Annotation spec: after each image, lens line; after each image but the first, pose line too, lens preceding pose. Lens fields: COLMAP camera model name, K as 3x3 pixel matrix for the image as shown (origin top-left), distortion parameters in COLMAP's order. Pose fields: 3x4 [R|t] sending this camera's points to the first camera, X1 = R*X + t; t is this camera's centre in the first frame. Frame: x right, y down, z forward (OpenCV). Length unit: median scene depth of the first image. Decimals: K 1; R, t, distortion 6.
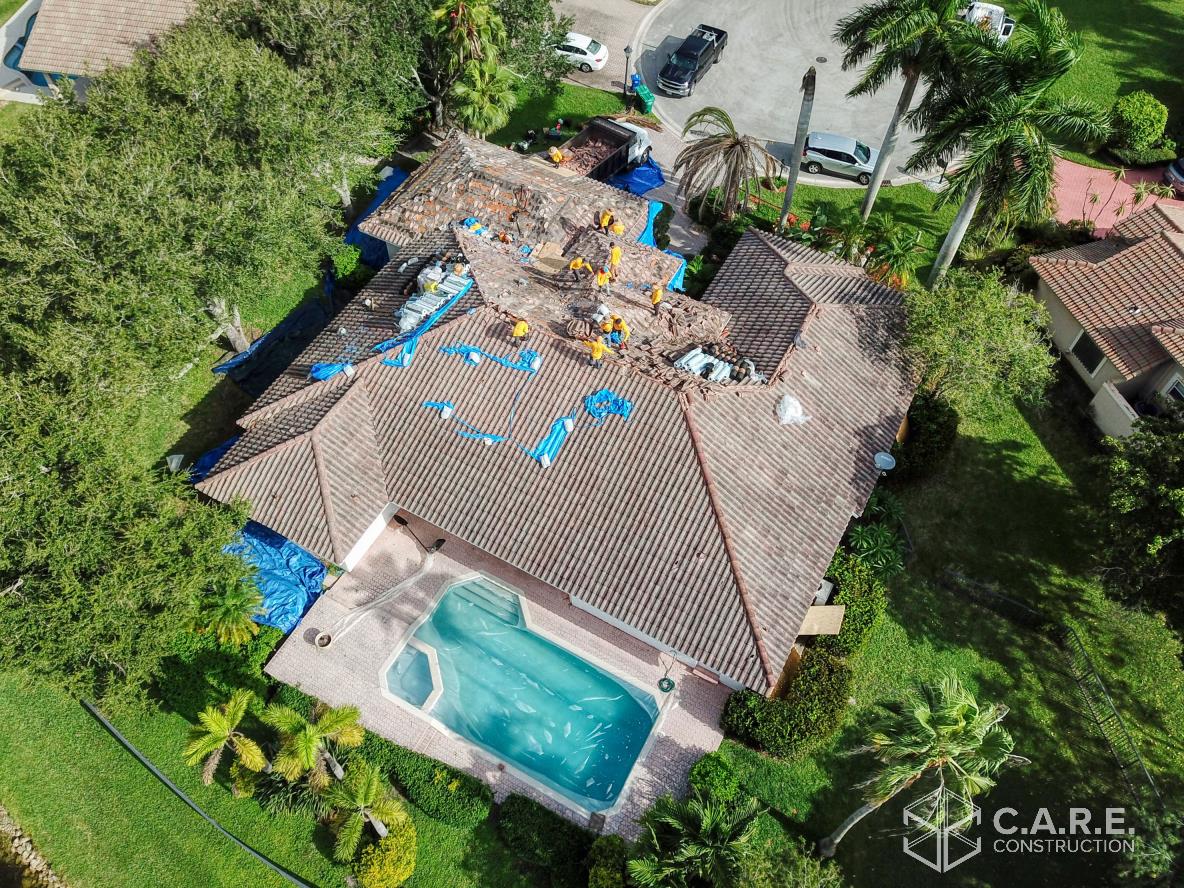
lens RADIAL K [[918.7, 0, 578.8], [0, 918.7, 437.3], [0, 0, 1]] dist [-0.007756, 0.010290]
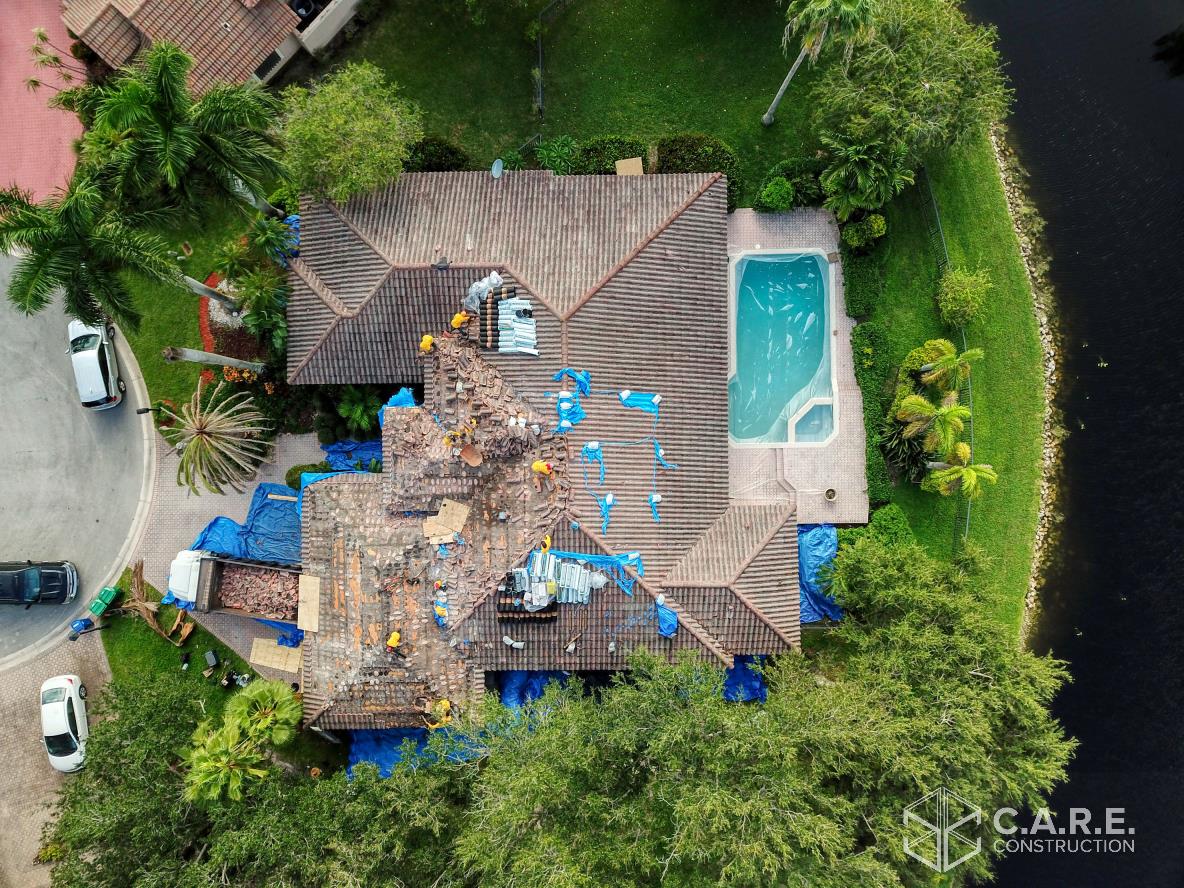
lens RADIAL K [[918.7, 0, 586.5], [0, 918.7, 444.6], [0, 0, 1]] dist [-0.007756, 0.010290]
pose [[-0.496254, -0.868058, 0.014406, -0.057768], [0.721582, -0.403176, 0.562822, -0.723000], [-0.482754, 0.289698, 0.826453, 0.056542]]
